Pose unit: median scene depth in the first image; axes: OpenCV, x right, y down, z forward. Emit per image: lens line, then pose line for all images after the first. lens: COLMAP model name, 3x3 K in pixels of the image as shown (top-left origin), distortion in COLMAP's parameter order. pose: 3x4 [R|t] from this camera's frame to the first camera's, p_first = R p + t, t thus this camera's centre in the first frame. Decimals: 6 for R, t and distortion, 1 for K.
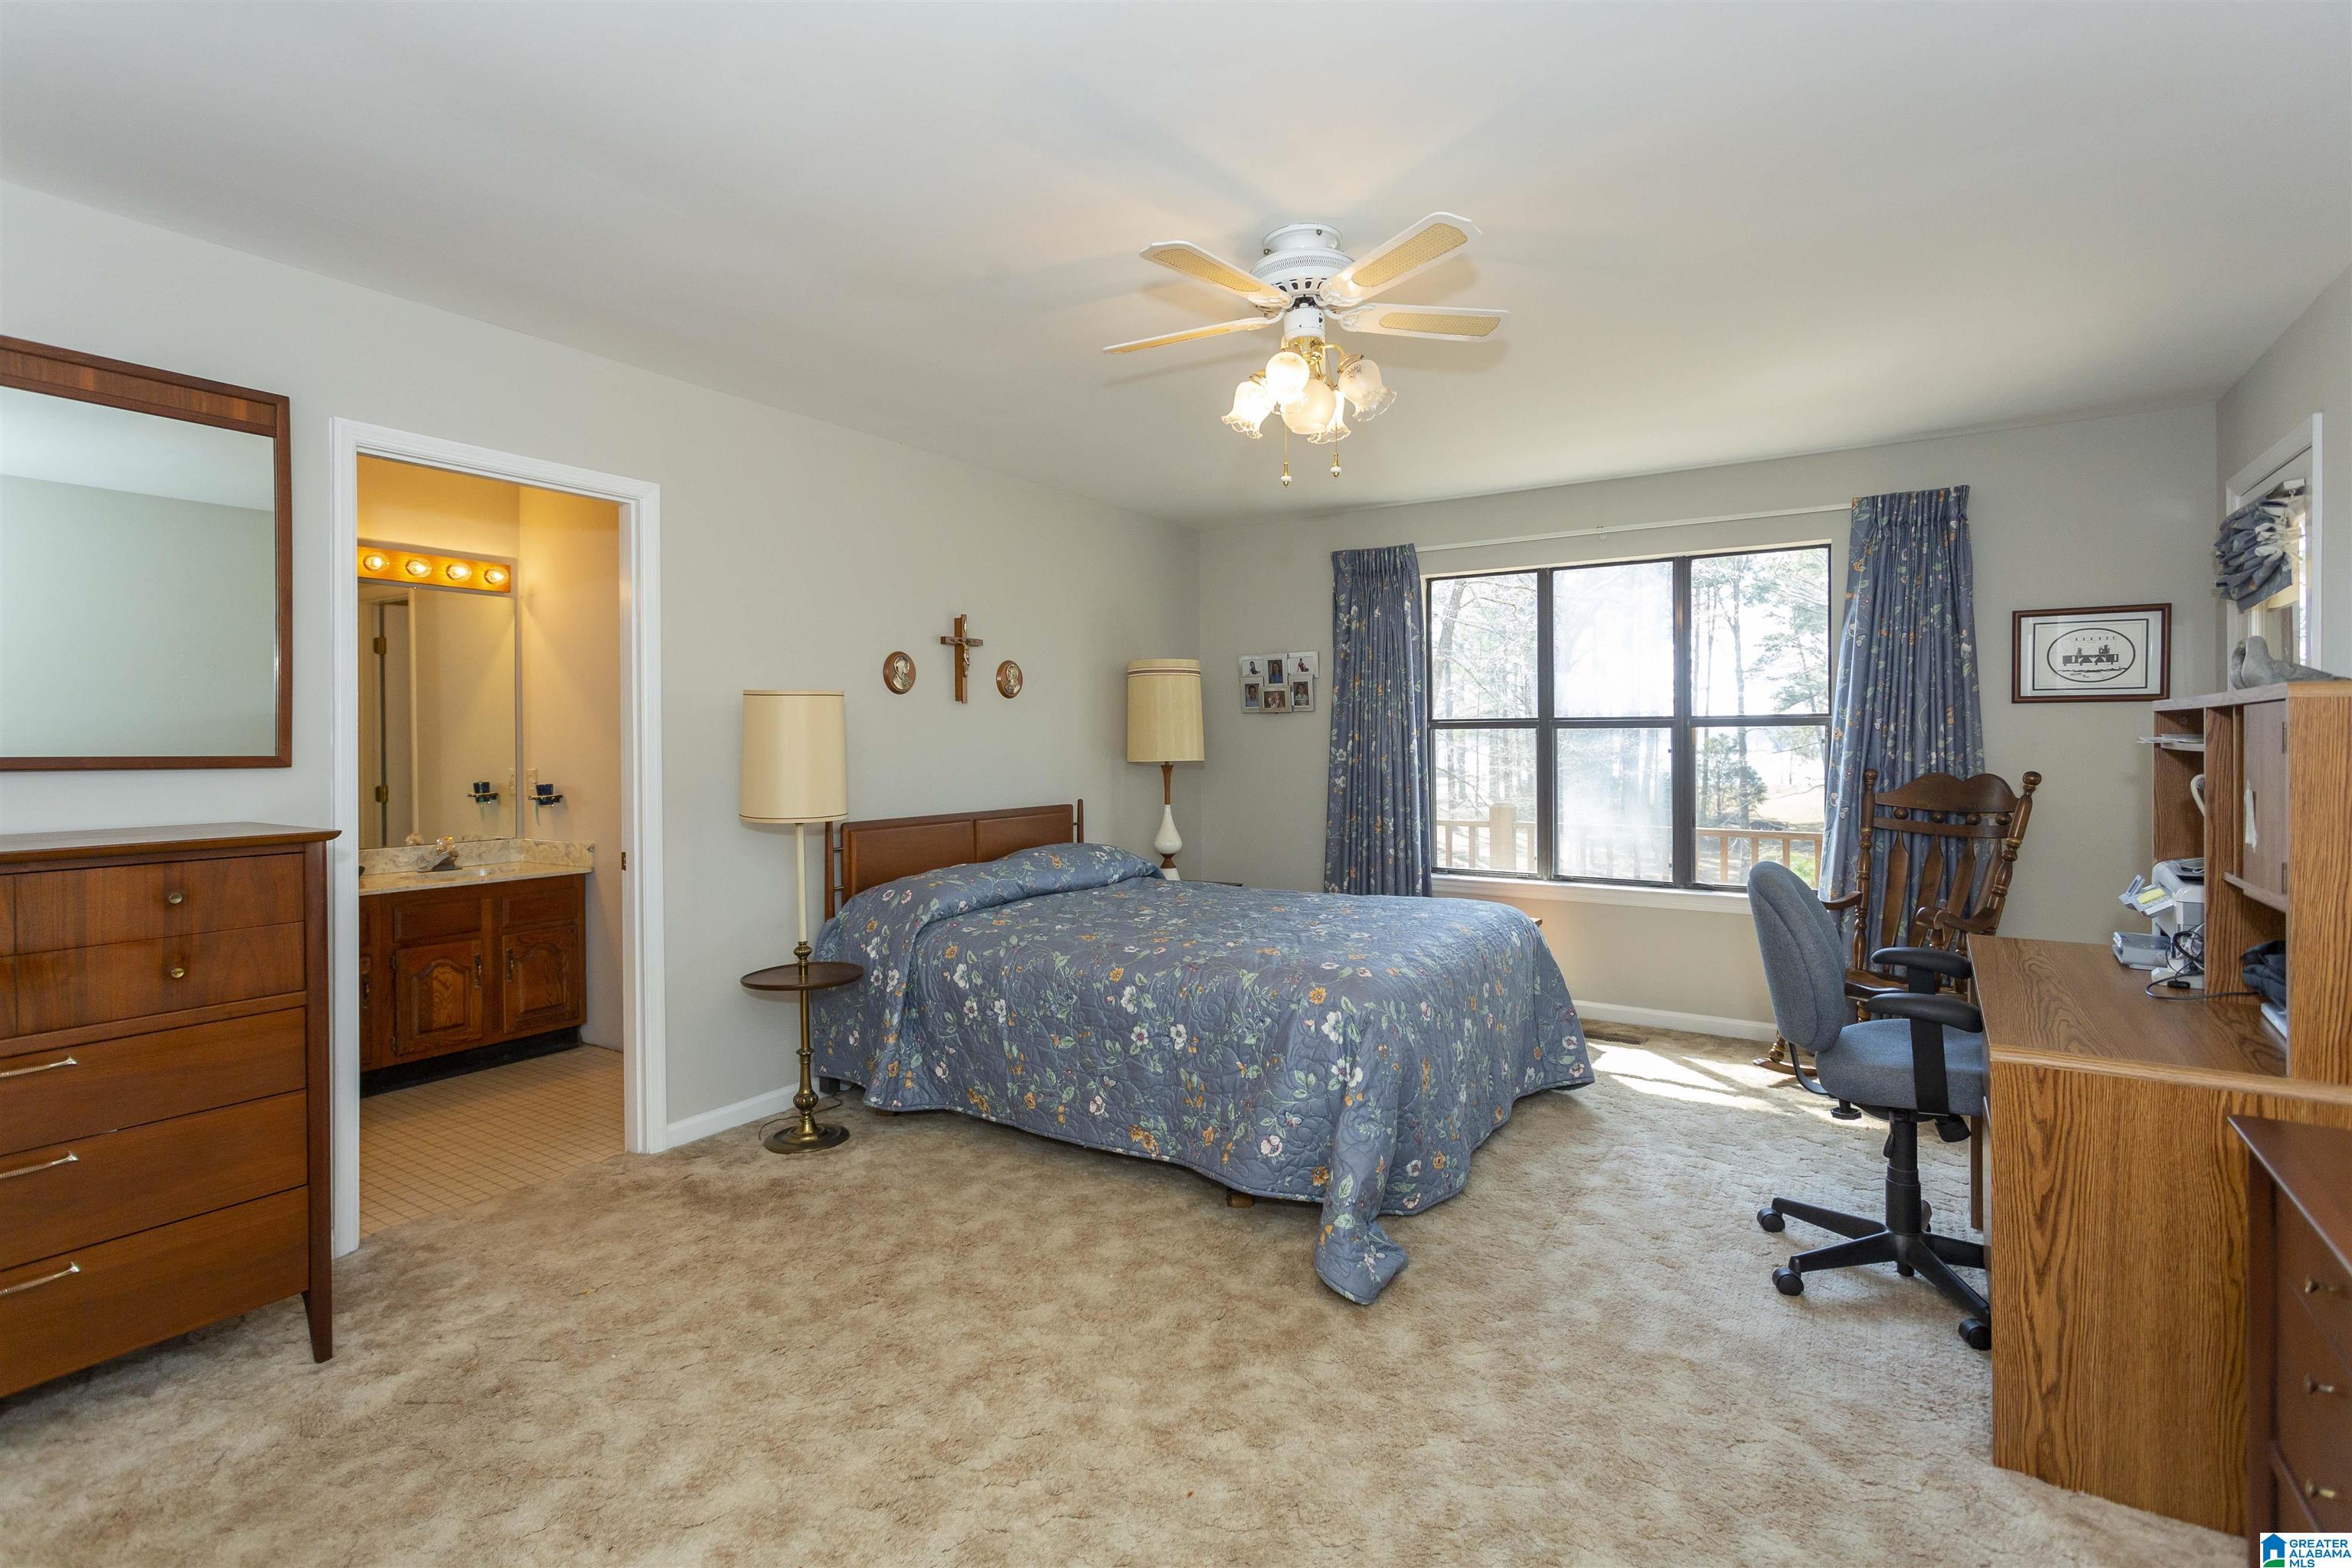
lens RADIAL K [[1103.1, 0, 1129.9], [0, 1103.1, 752.0], [0, 0, 1]] dist [0.004692, 0.001144]
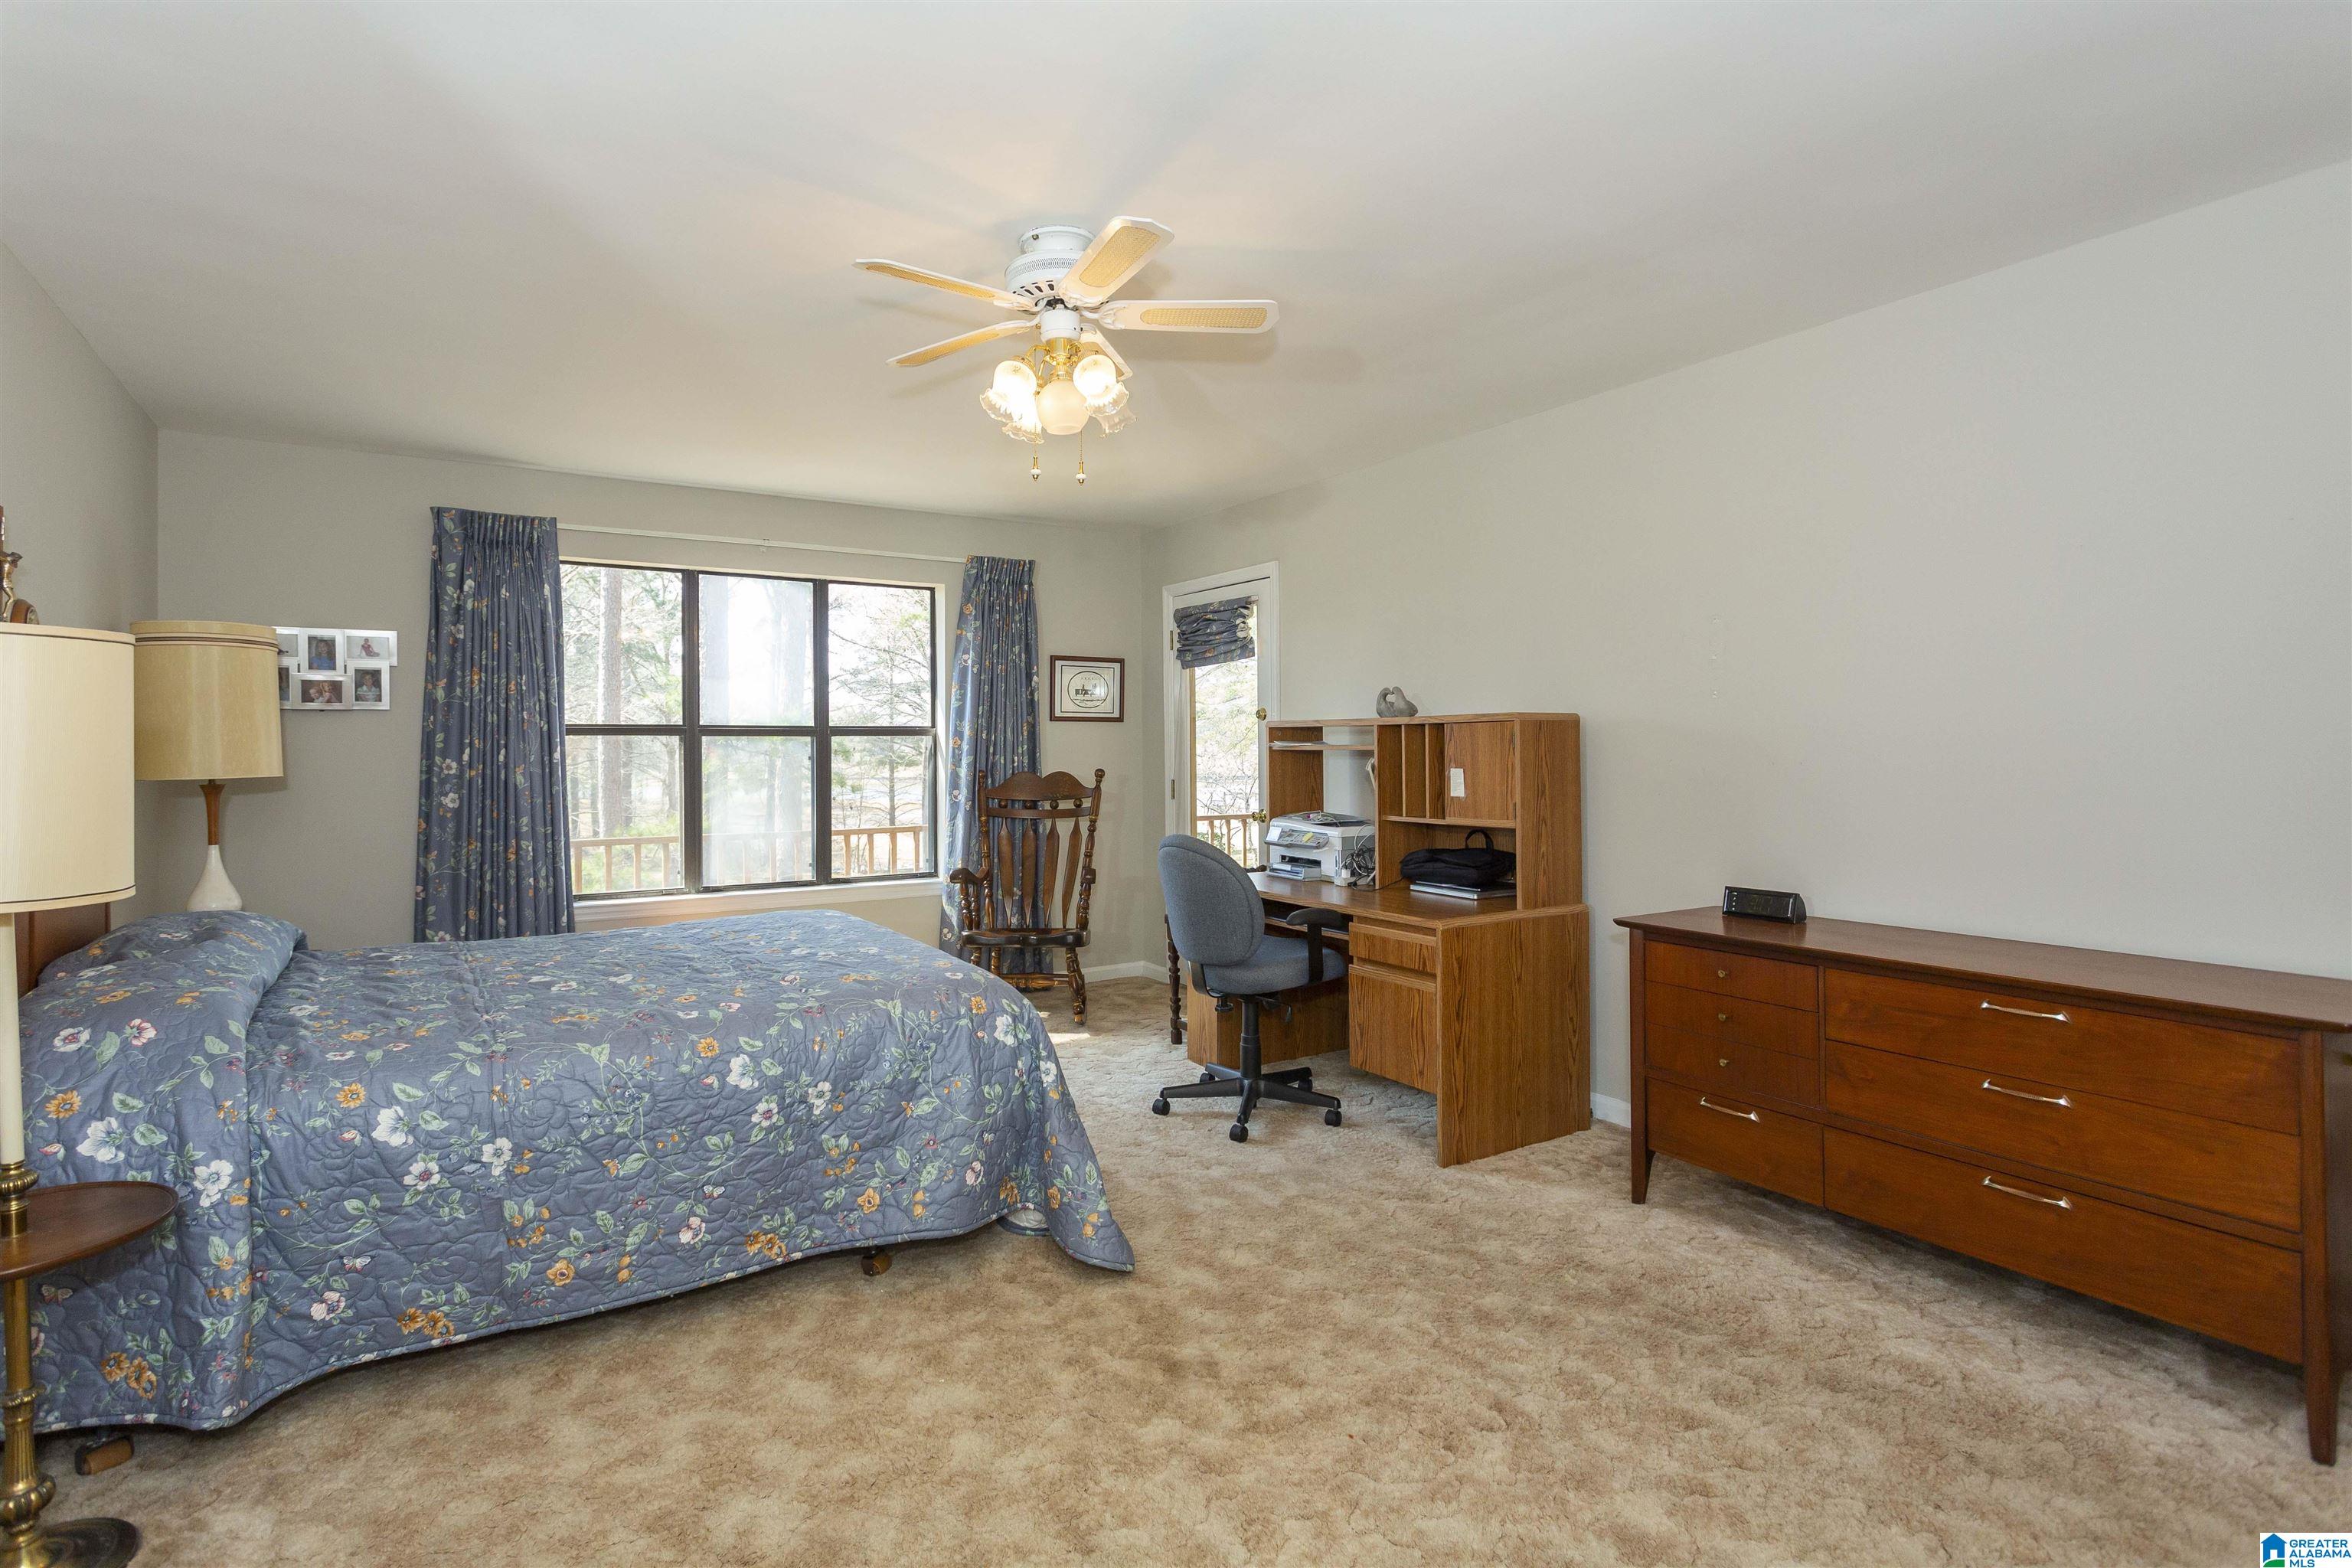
lens RADIAL K [[1103.1, 0, 1148.3], [0, 1103.1, 742.6], [0, 0, 1]] dist [0.004692, 0.001144]
pose [[0.439482, 0.007582, 0.898219, -0.520978], [0.013765, 0.999790, -0.015175, 0.007422], [-0.898146, 0.019033, 0.439285, 0.362835]]
